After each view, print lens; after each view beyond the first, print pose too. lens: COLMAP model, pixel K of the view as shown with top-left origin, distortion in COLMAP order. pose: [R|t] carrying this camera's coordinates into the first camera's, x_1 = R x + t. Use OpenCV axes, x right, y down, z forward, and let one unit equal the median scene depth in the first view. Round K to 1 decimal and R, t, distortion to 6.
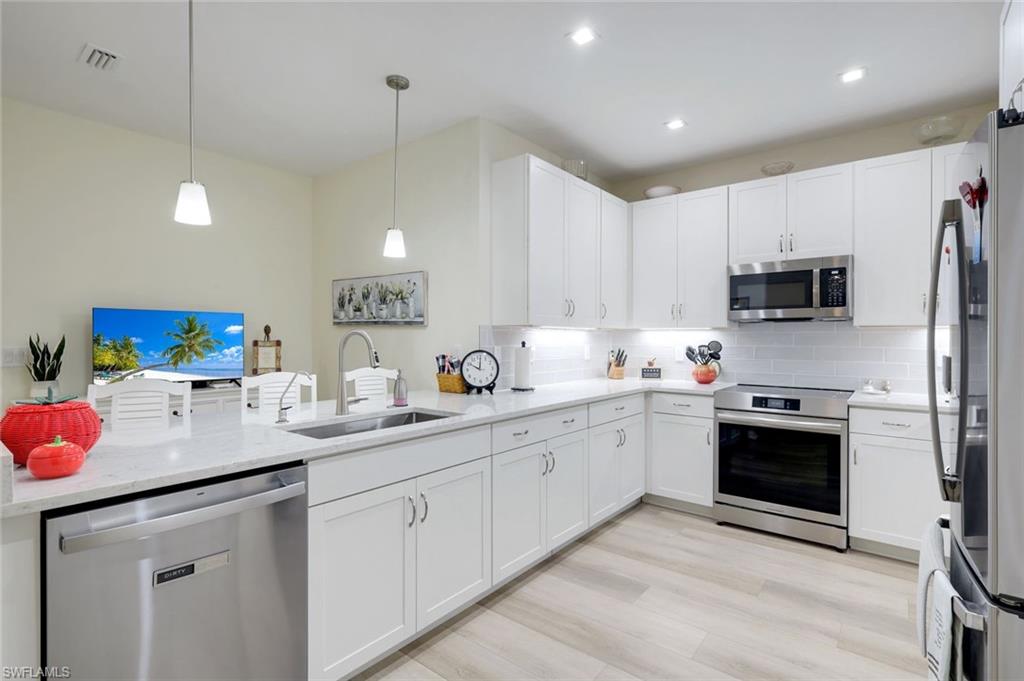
lens RADIAL K [[485.3, 0, 512.0], [0, 485.3, 340.5], [0, 0, 1]] dist [-0.000167, -0.000477]
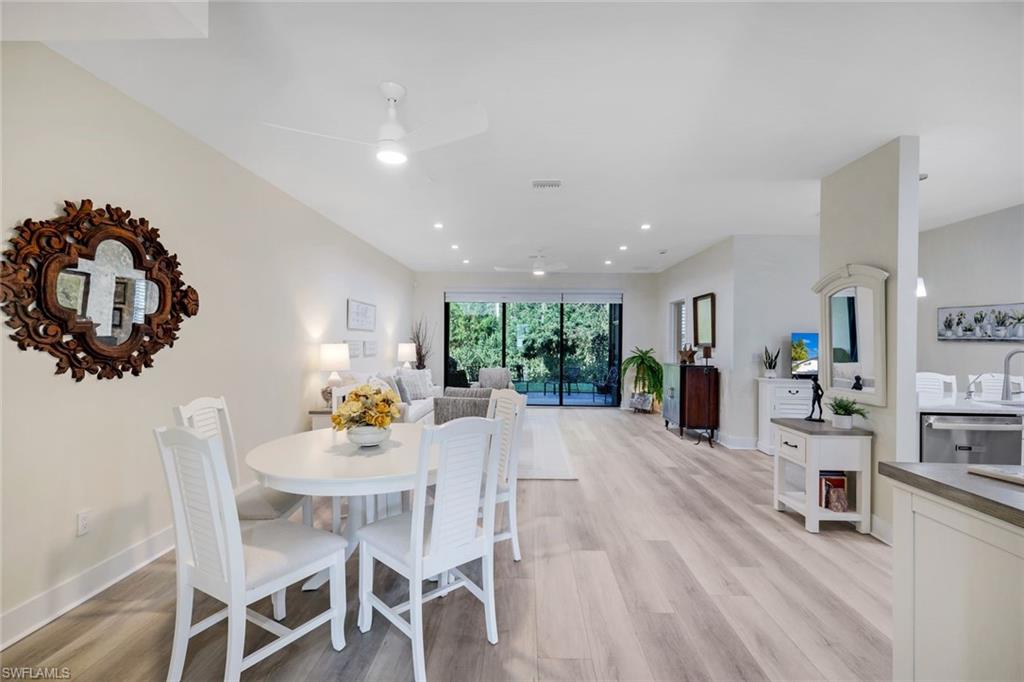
lens RADIAL K [[449.1, 0, 512.0], [0, 449.1, 341.0], [0, 0, 1]] dist [0.002398, 0.000165]
pose [[0.595951, 0.006297, -0.802996, -0.081883], [-0.013118, 0.999912, -0.001895, -0.016671], [0.802914, 0.011663, 0.595981, -0.883638]]
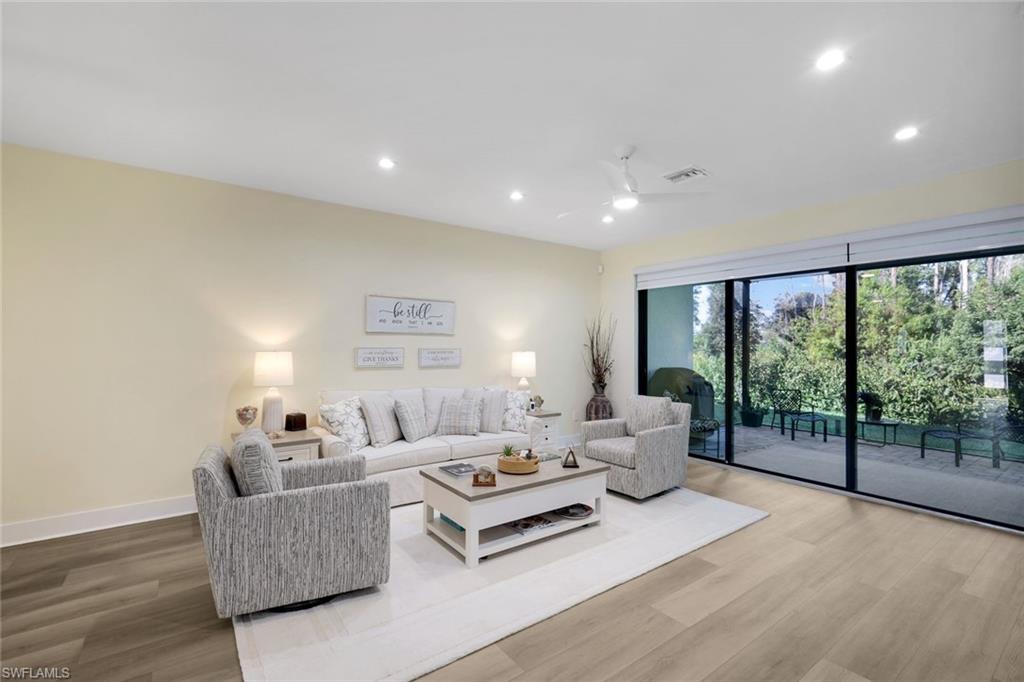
lens RADIAL K [[454.8, 0, 535.6], [0, 454.8, 342.4], [0, 0, 1]] dist [0.000247, -0.000024]
pose [[-0.236625, -0.011372, -0.971534, -0.635774], [-0.006840, 0.999926, -0.010038, -0.014461], [0.971577, 0.004270, -0.236686, 0.482921]]
